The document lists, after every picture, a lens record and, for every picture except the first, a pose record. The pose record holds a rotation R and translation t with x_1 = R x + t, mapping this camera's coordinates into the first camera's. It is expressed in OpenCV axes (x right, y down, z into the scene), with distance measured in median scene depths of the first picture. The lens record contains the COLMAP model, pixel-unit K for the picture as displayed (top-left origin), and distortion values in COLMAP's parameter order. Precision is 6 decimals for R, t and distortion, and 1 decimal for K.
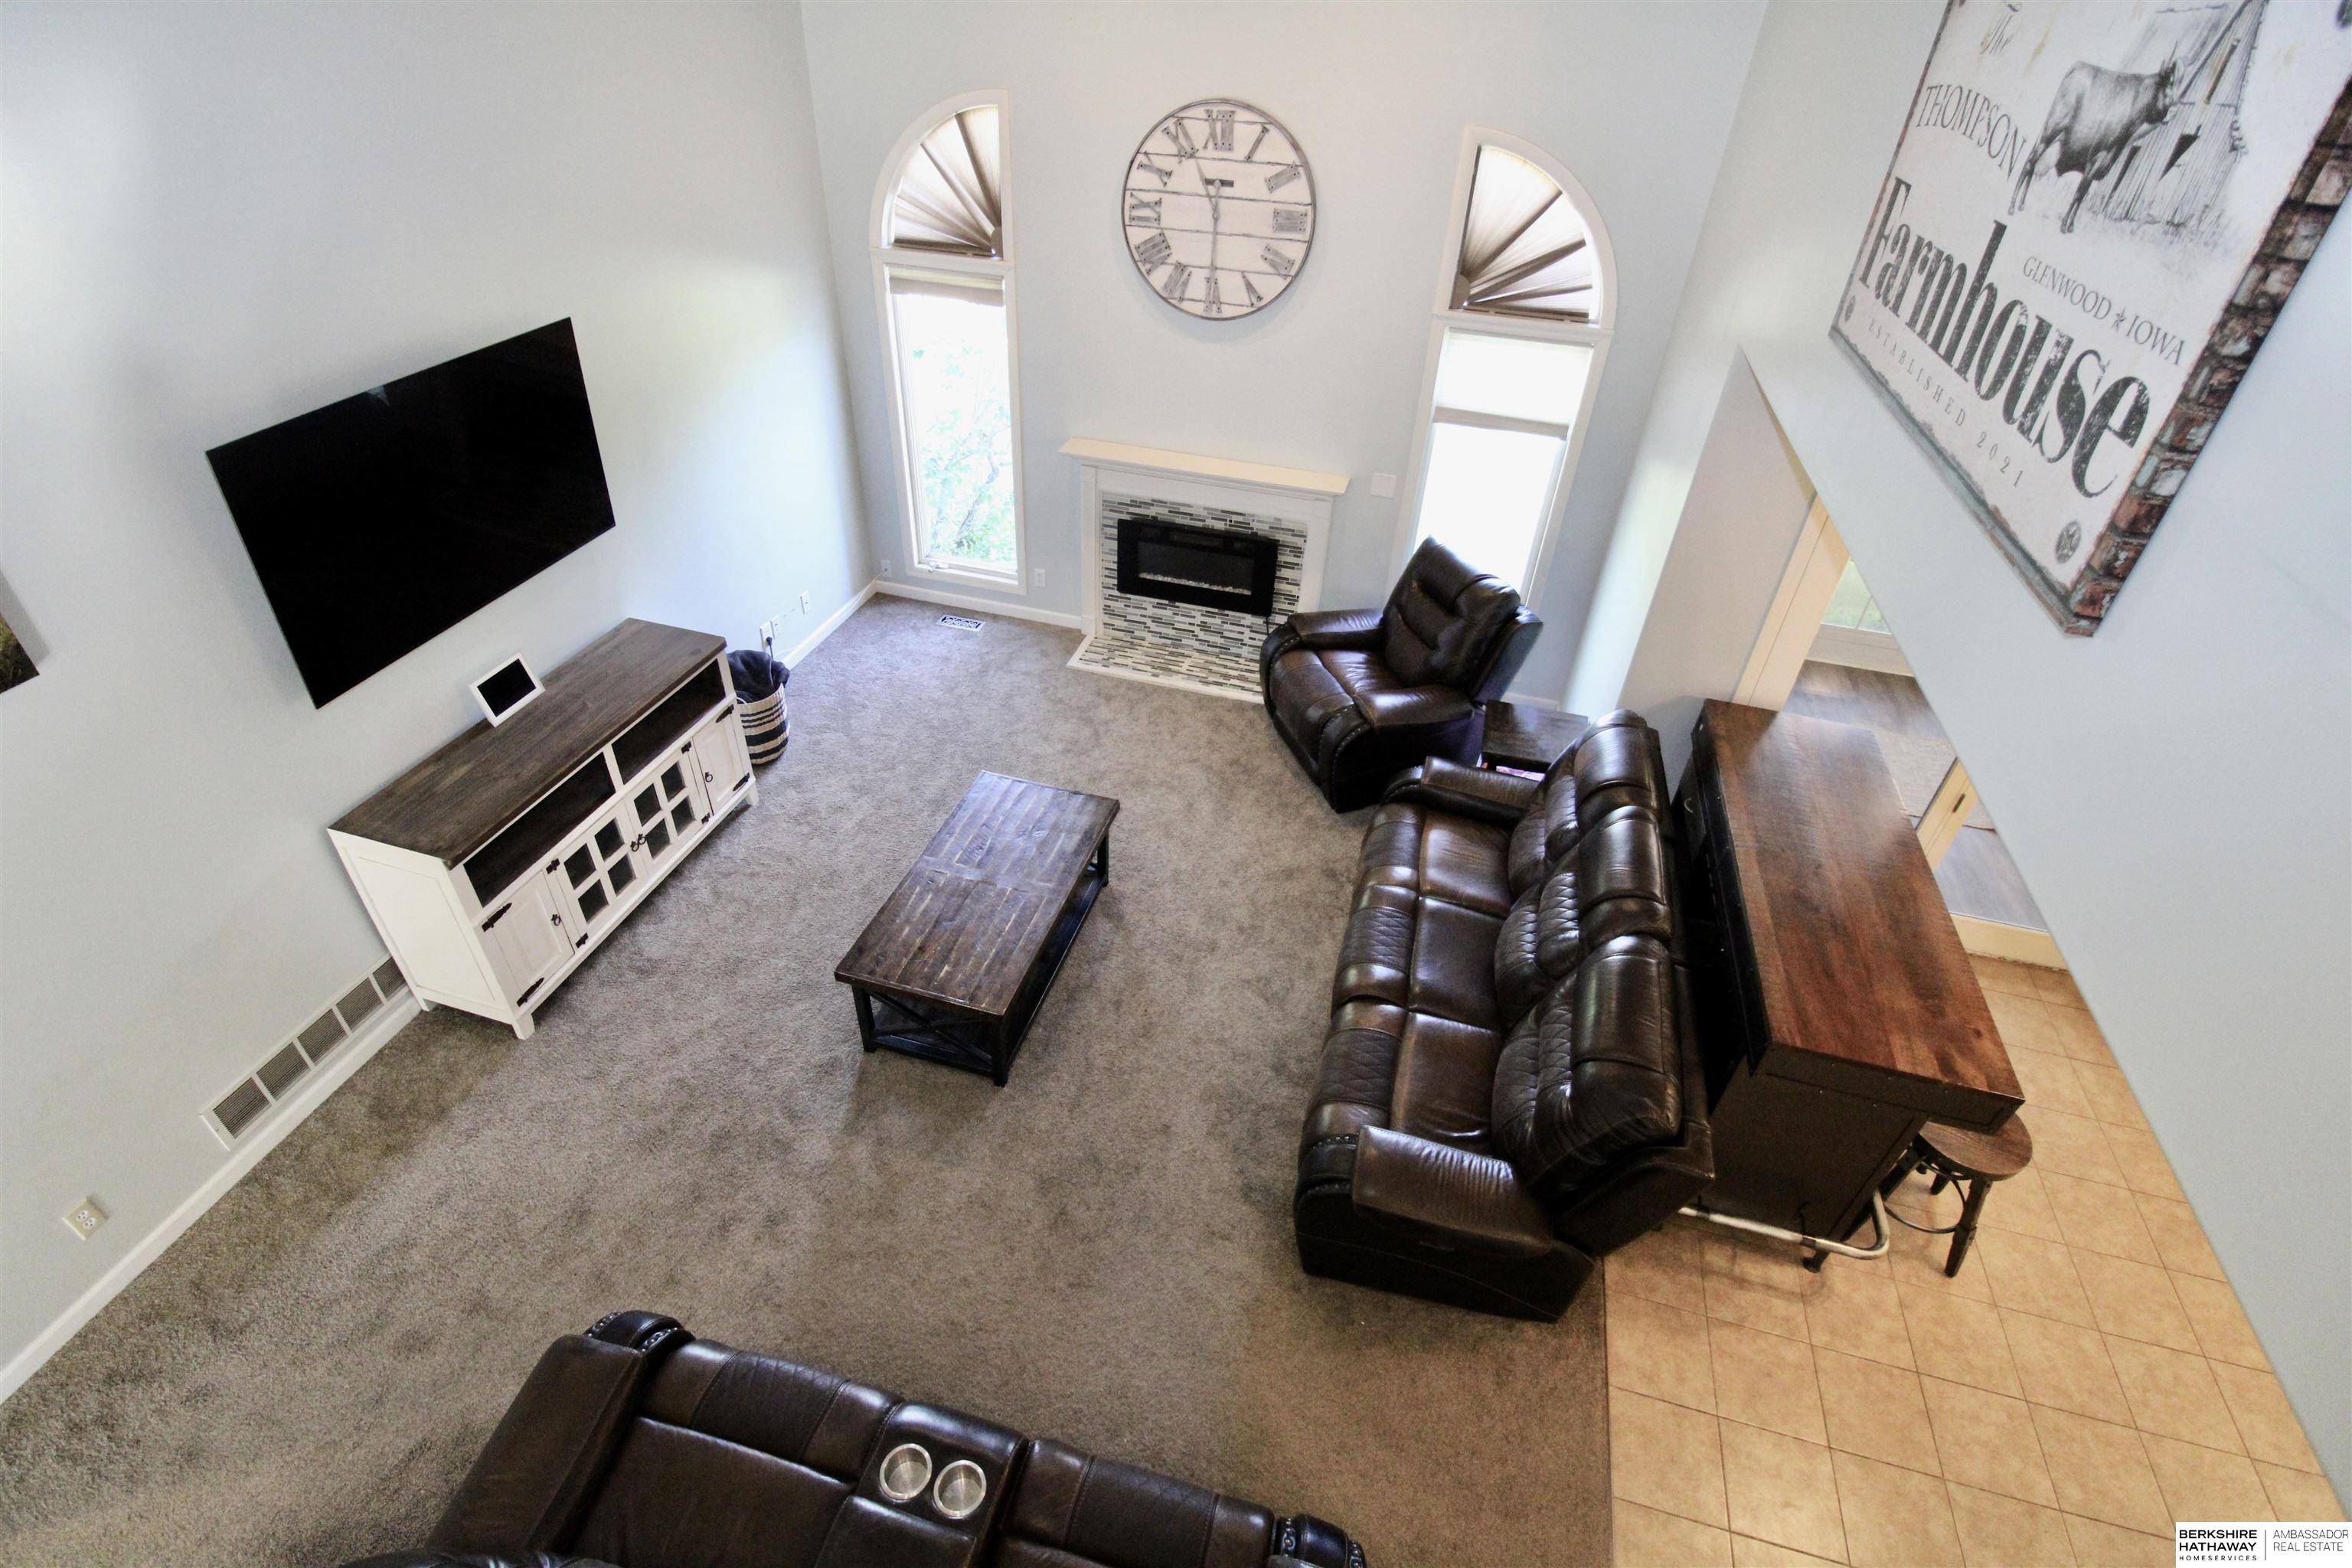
lens RADIAL K [[1085.0, 0, 1176.7], [0, 1085.0, 774.8], [0, 0, 1]] dist [-0.006404, -0.006822]
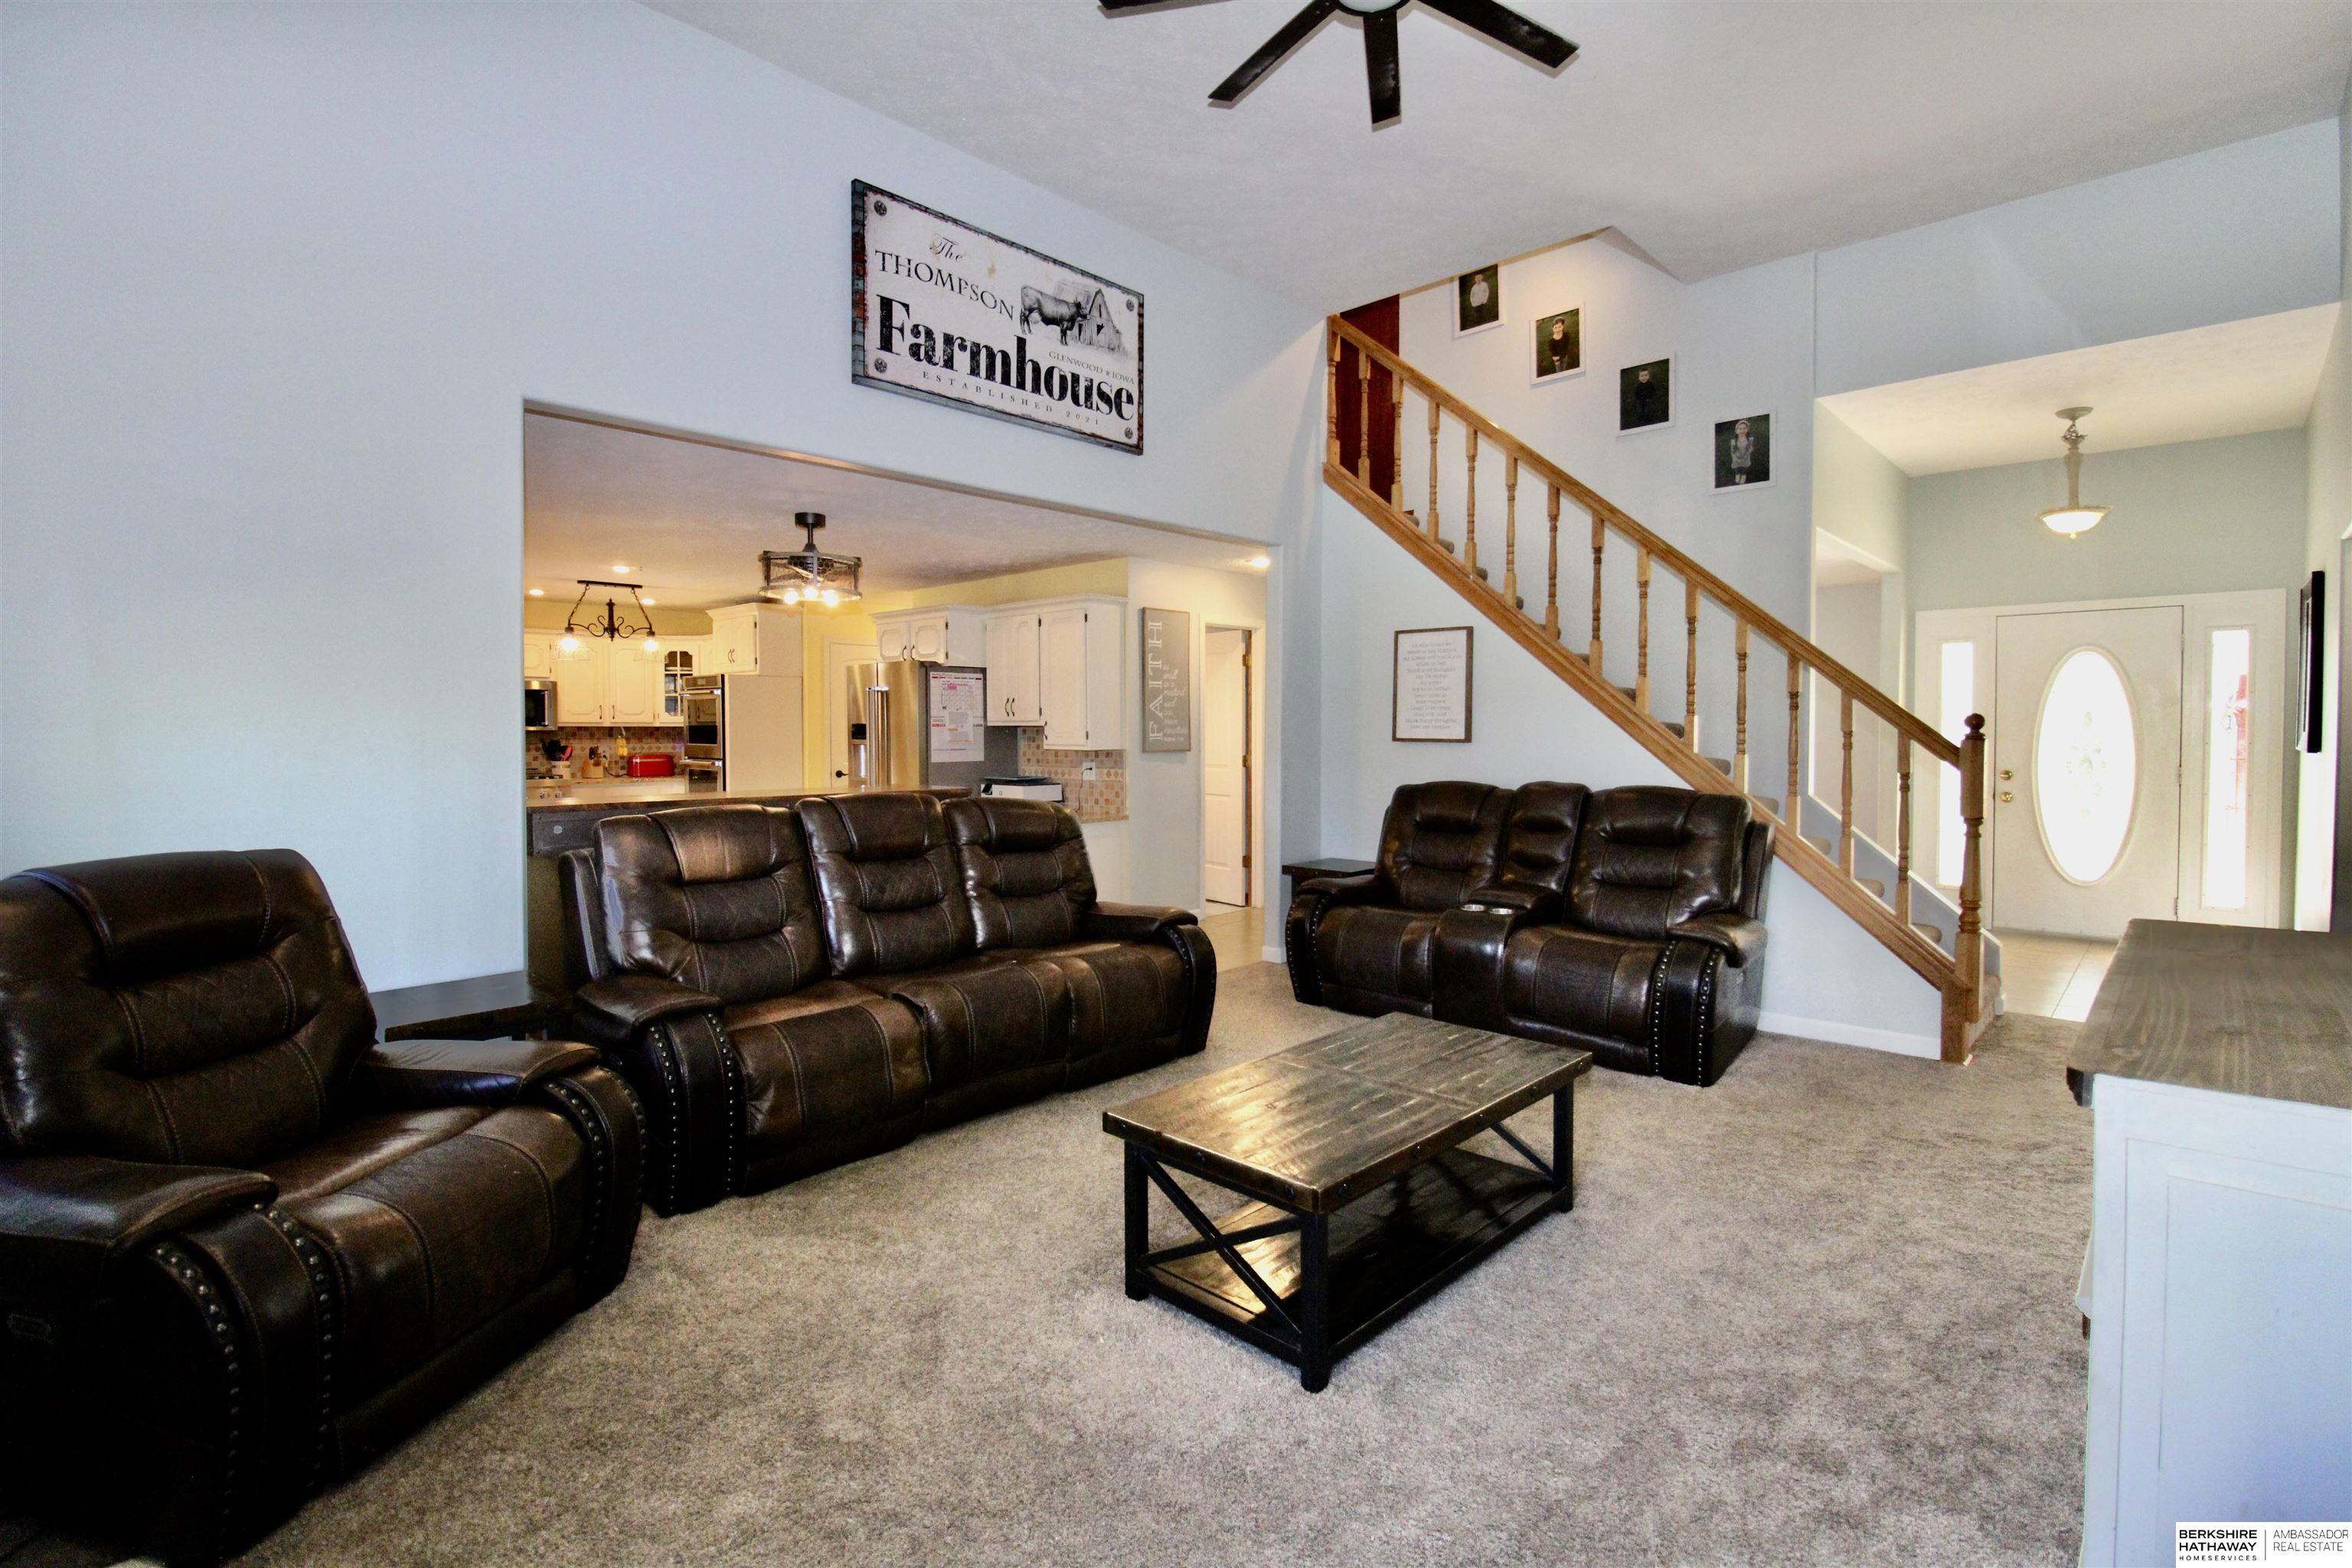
lens RADIAL K [[1085.0, 0, 1210.0], [0, 1085.0, 740.7], [0, 0, 1]] dist [-0.006404, -0.006822]
pose [[-0.890946, -0.045358, 0.451838, -0.307731], [0.242831, 0.793203, 0.558446, -0.379258], [-0.383730, 0.607265, -0.695687, 1.128540]]
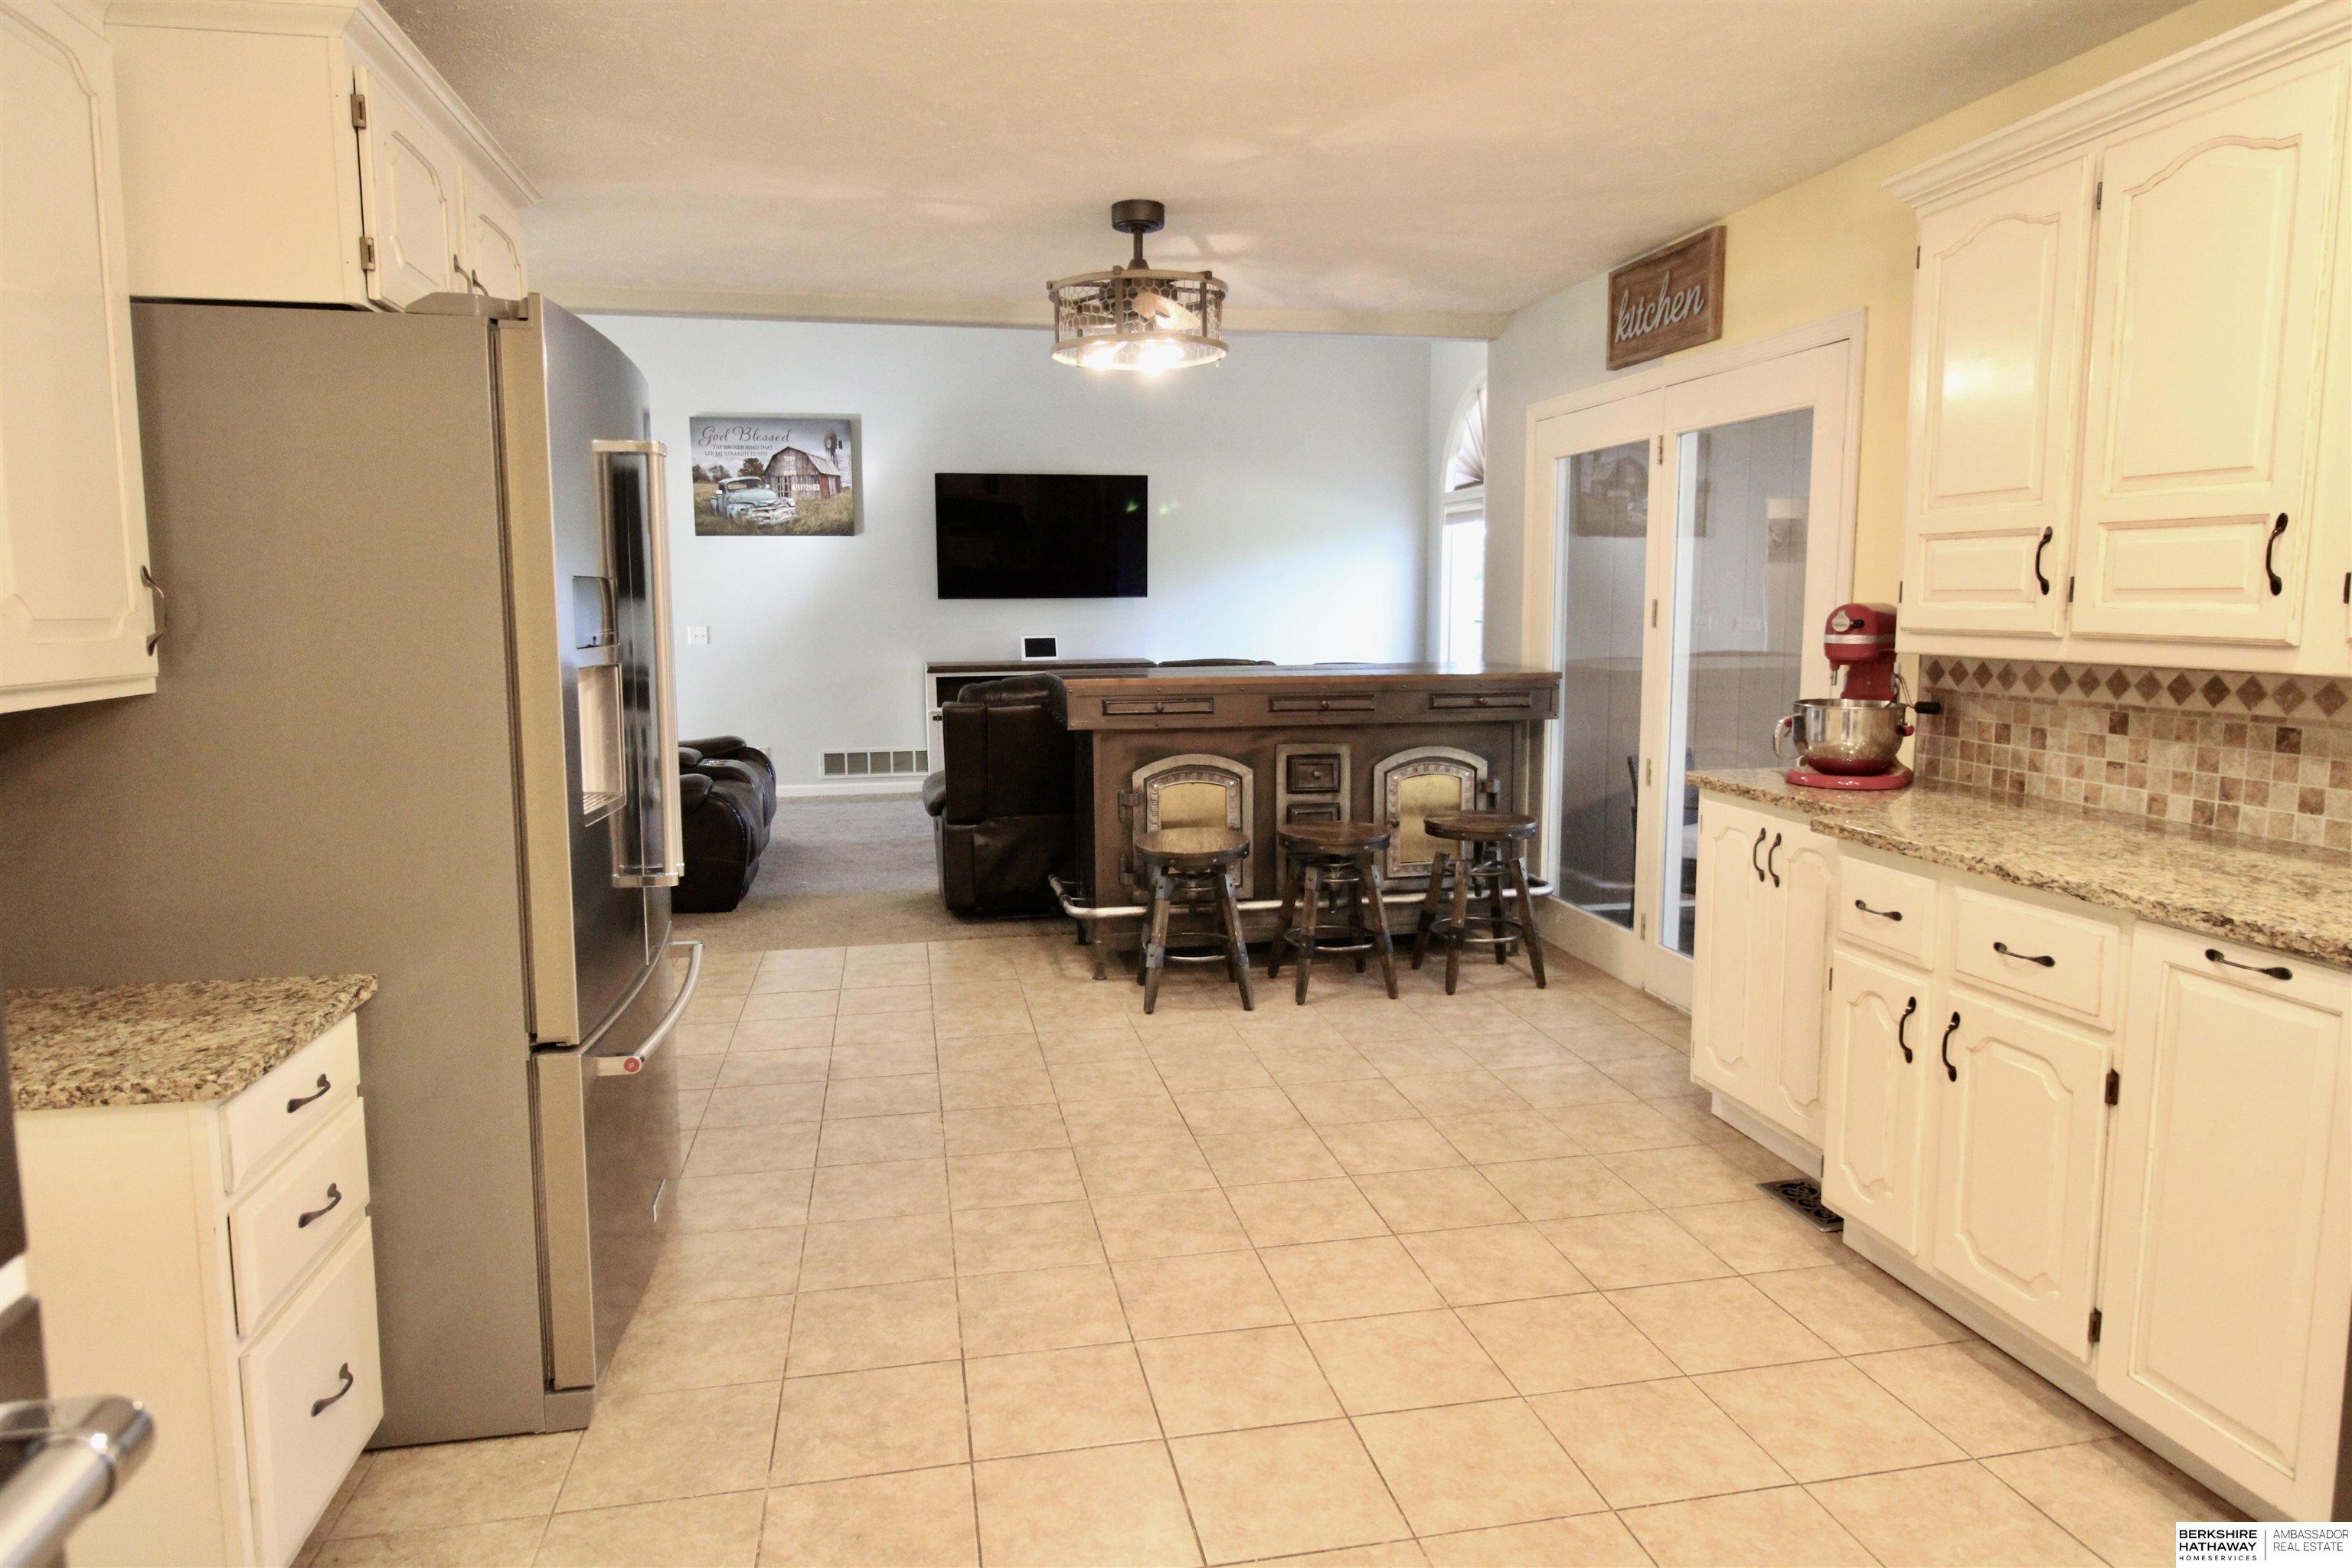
lens RADIAL K [[1392.0, 0, 1180.4], [0, 1392.0, 764.8], [0, 0, 1]] dist [0.007573, -0.013709]
pose [[0.455741, 0.060547, -0.888051, 1.272974], [-0.510041, 0.835415, -0.204791, 0.357726], [0.729492, 0.546274, 0.411615, 0.254425]]
